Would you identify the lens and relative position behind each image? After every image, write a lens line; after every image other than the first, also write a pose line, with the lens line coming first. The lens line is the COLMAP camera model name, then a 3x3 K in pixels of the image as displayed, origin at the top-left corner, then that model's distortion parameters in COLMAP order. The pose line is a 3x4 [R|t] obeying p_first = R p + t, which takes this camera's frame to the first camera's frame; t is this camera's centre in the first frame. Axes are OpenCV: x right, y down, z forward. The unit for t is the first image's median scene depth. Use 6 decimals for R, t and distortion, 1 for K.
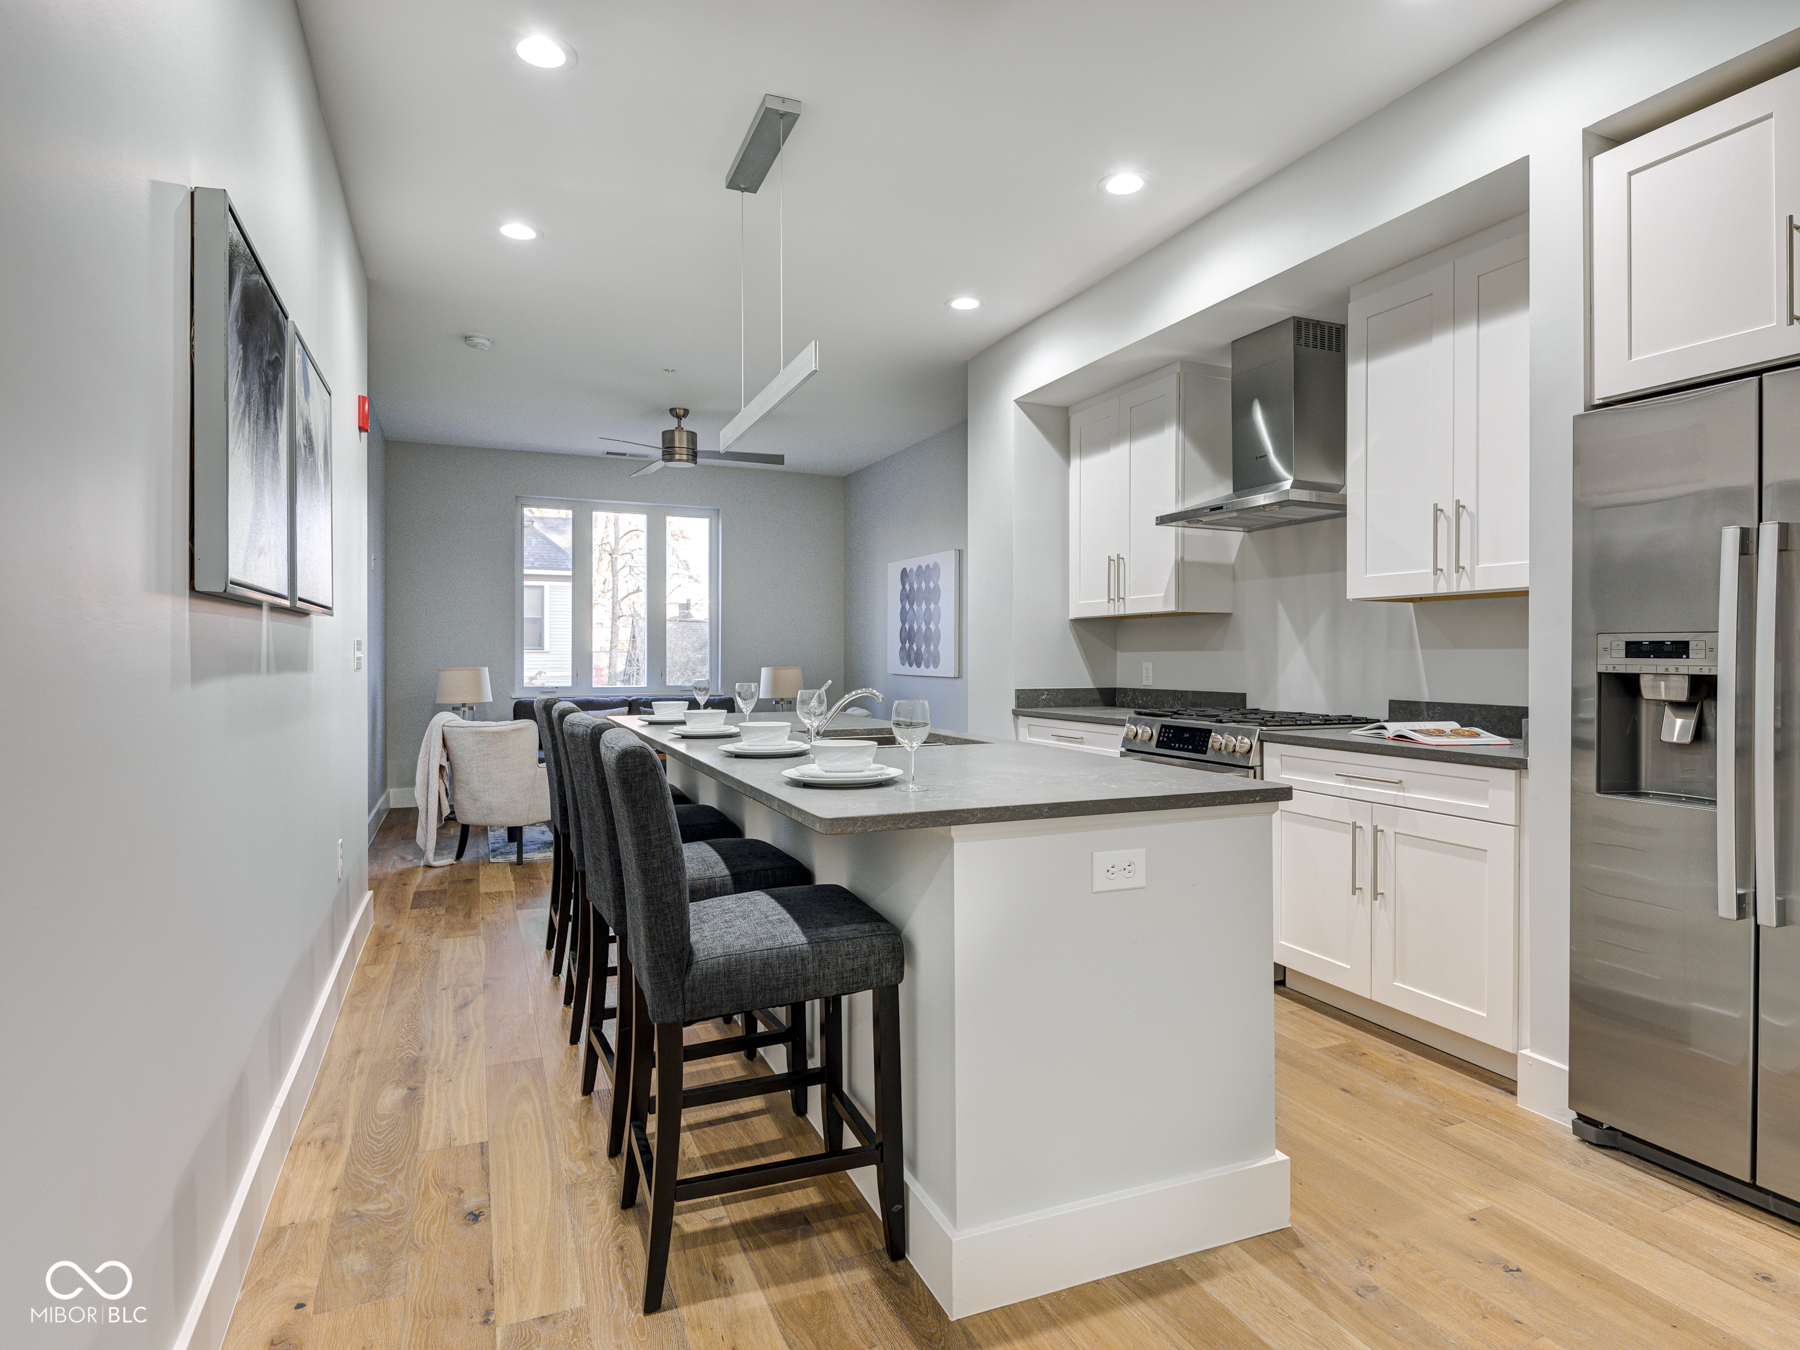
lens RADIAL K [[1012.2, 0, 899.7], [0, 1012.2, 649.9], [0, 0, 1]] dist [0.001350, 0.000131]
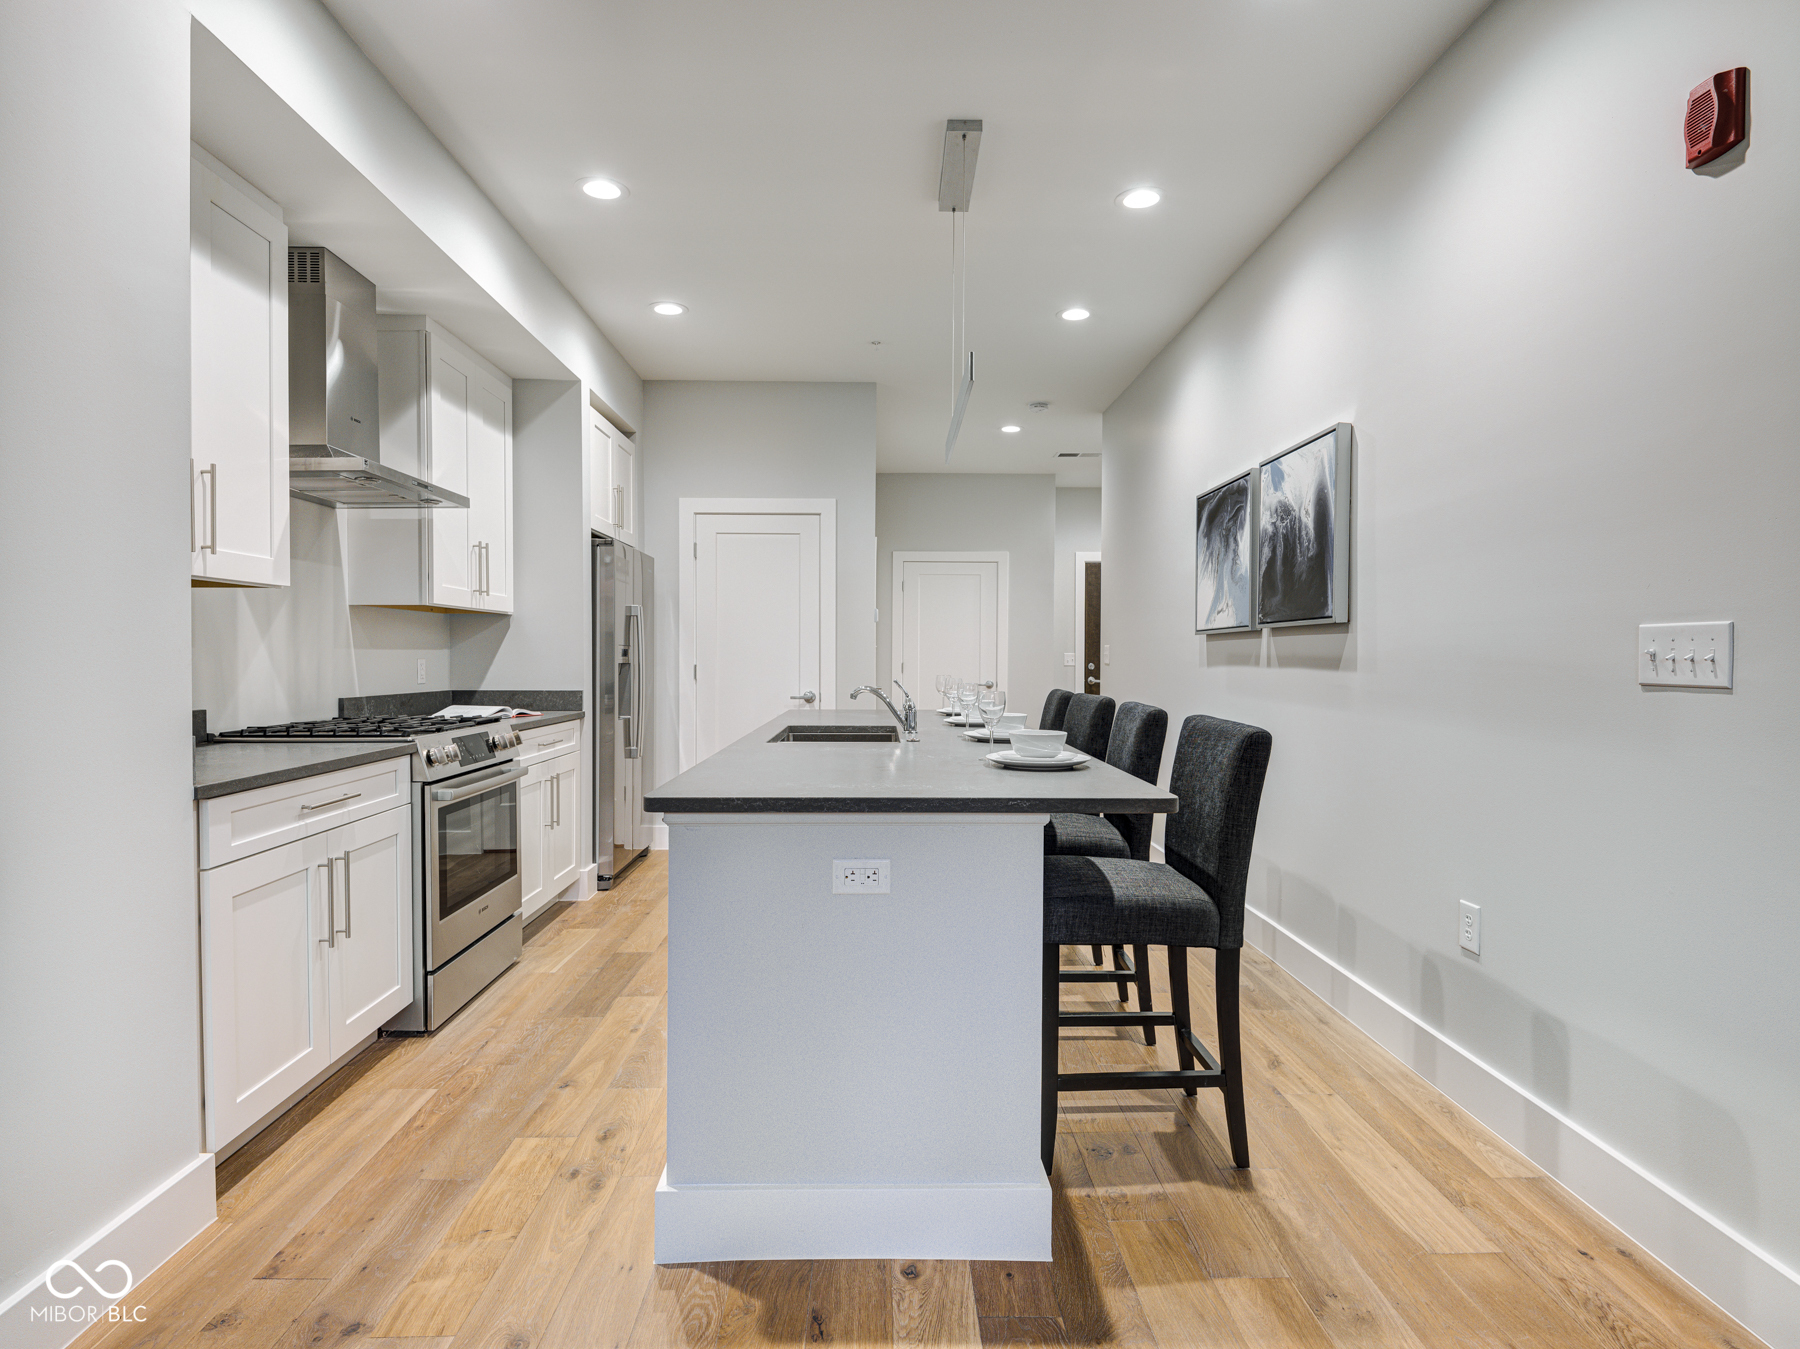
lens RADIAL K [[1001.3, 0, 900.0], [0, 1001.3, 674.5], [0, 0, 1]] dist [0.003349, 0.000463]
pose [[-0.931592, -0.009335, 0.363385, -0.276408], [-0.004011, 0.999873, 0.015403, 0.005297], [-0.363483, 0.012892, -0.931512, 1.195833]]
